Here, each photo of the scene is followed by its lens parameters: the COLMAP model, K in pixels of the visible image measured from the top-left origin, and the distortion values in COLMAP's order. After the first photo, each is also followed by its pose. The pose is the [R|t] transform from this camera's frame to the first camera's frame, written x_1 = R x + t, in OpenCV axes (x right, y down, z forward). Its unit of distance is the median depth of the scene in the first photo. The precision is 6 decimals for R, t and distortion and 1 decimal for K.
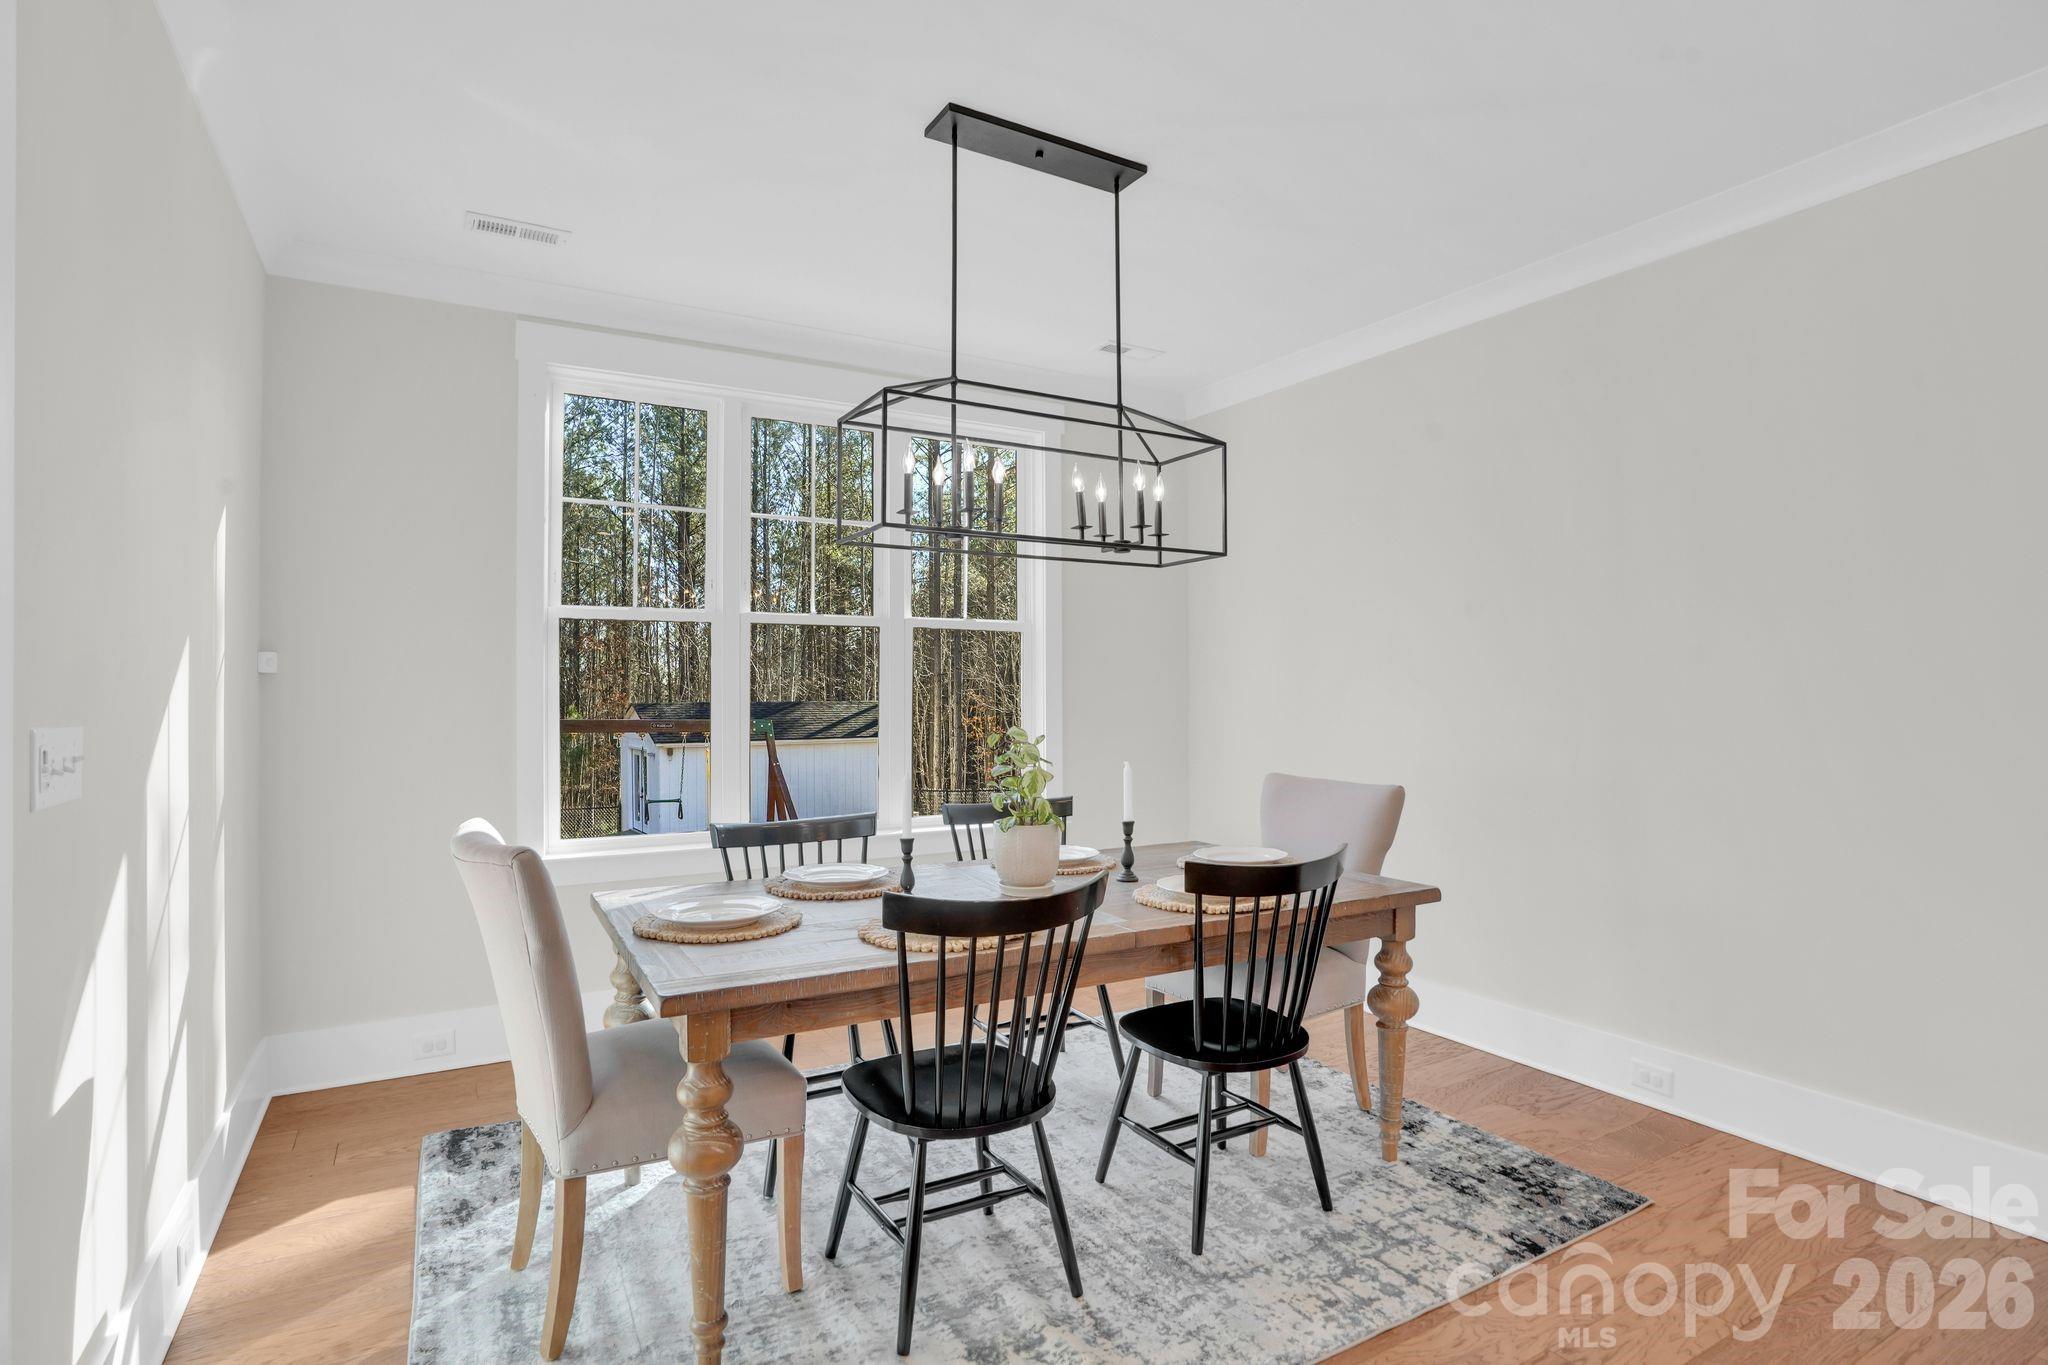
lens RADIAL K [[976.2, 0, 1020.0], [0, 976.2, 693.5], [0, 0, 1]] dist [-0.039026, -0.000051]
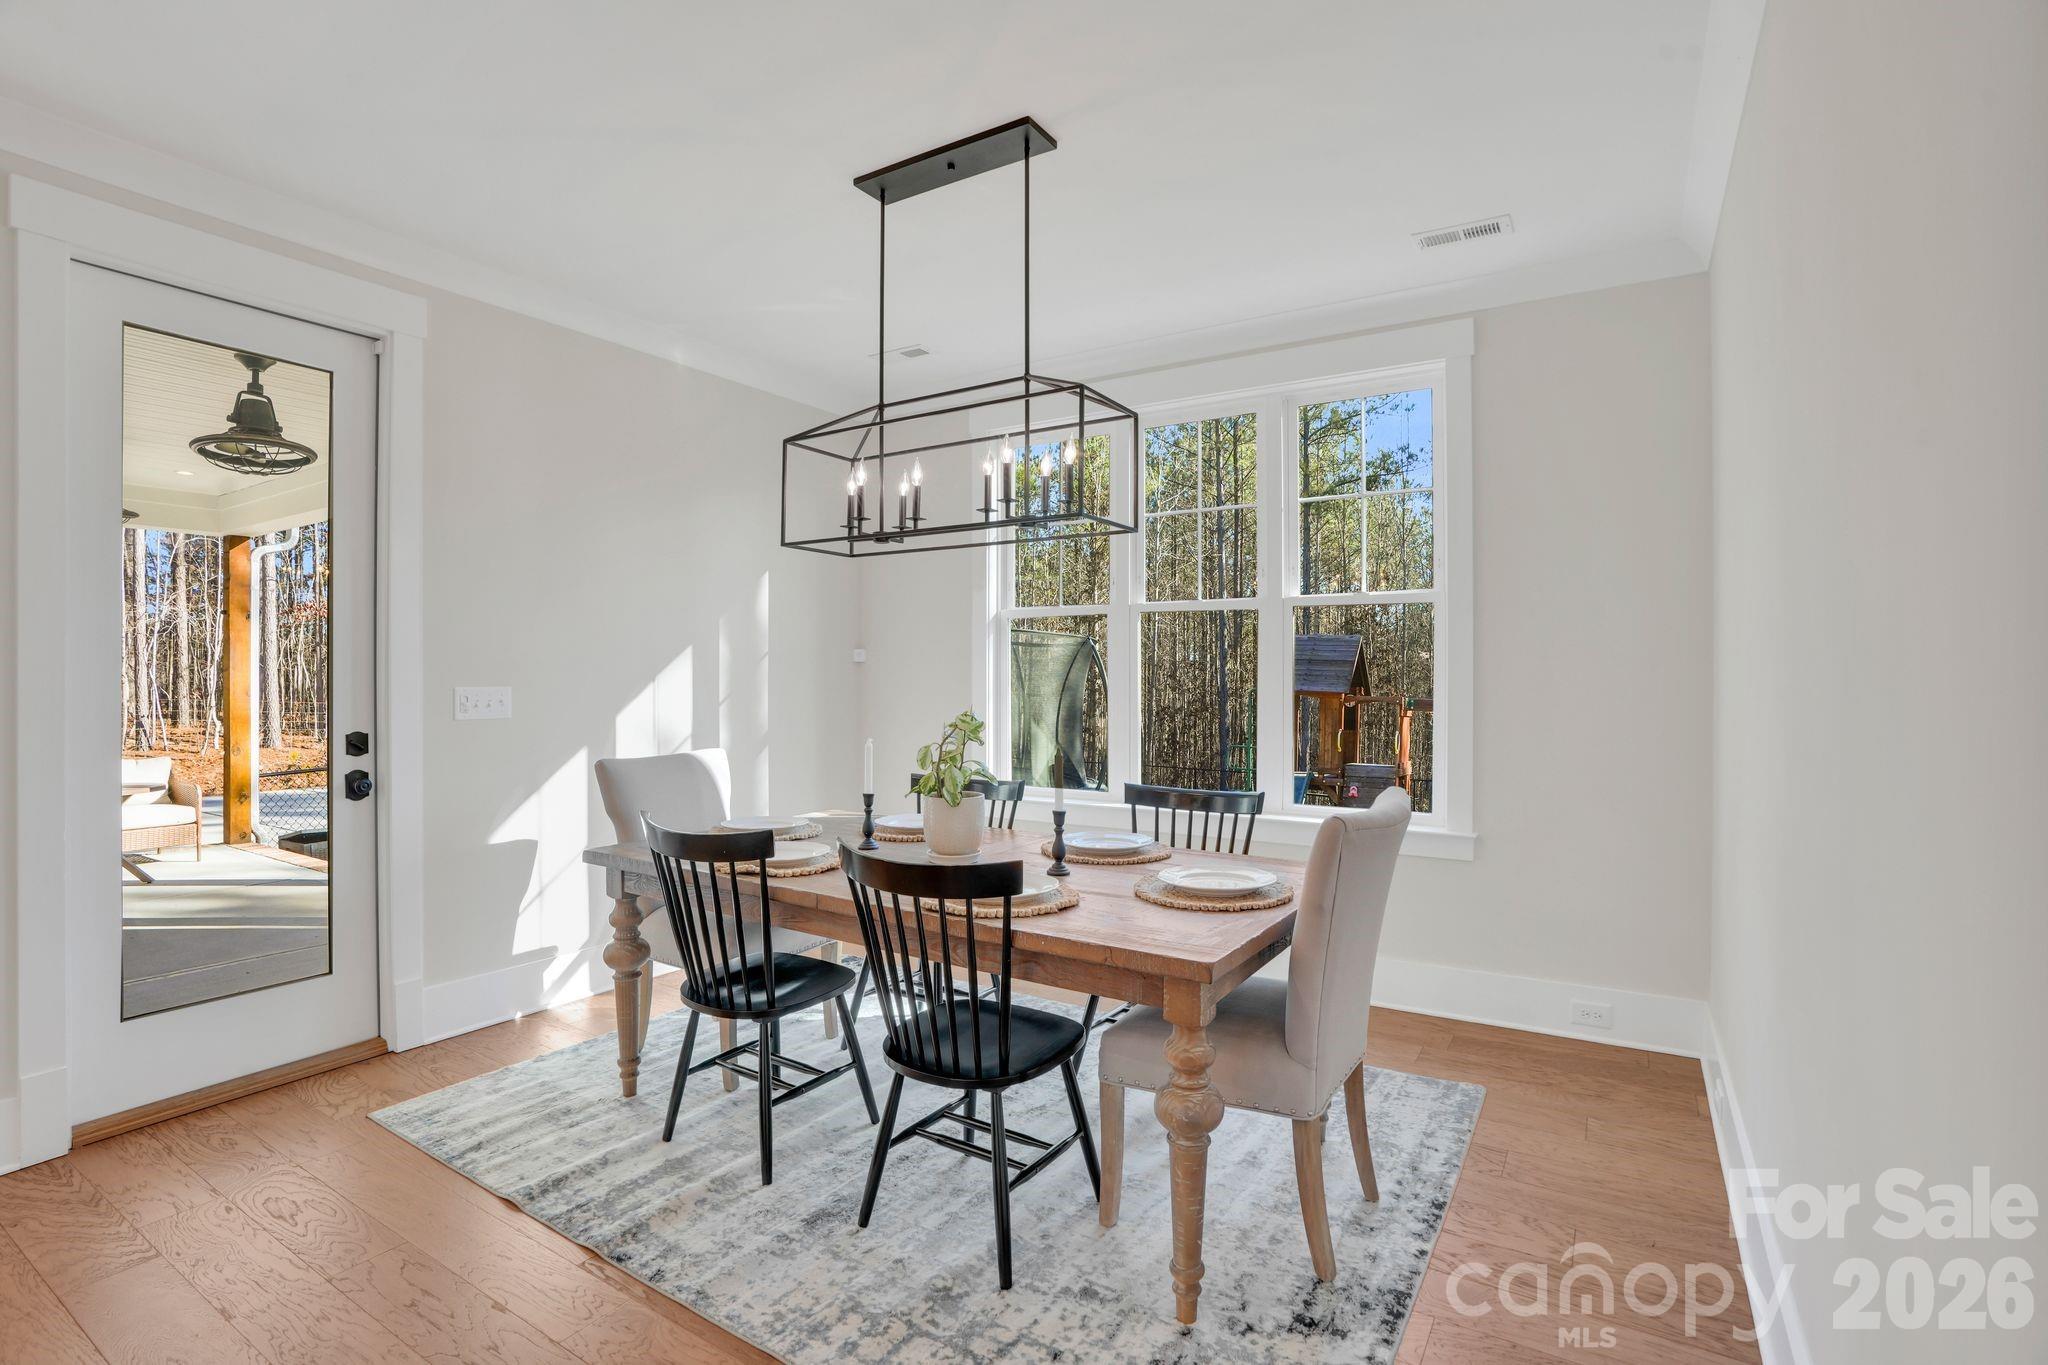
lens RADIAL K [[964.8, 0, 1032.3], [0, 964.8, 667.5], [0, 0, 1]] dist [-0.035108, 0.000253]
pose [[0.498719, -0.005854, -0.866744, 0.929057], [-0.002879, 0.999960, -0.008410, 0.000749], [0.866759, 0.006690, 0.498682, 0.531632]]
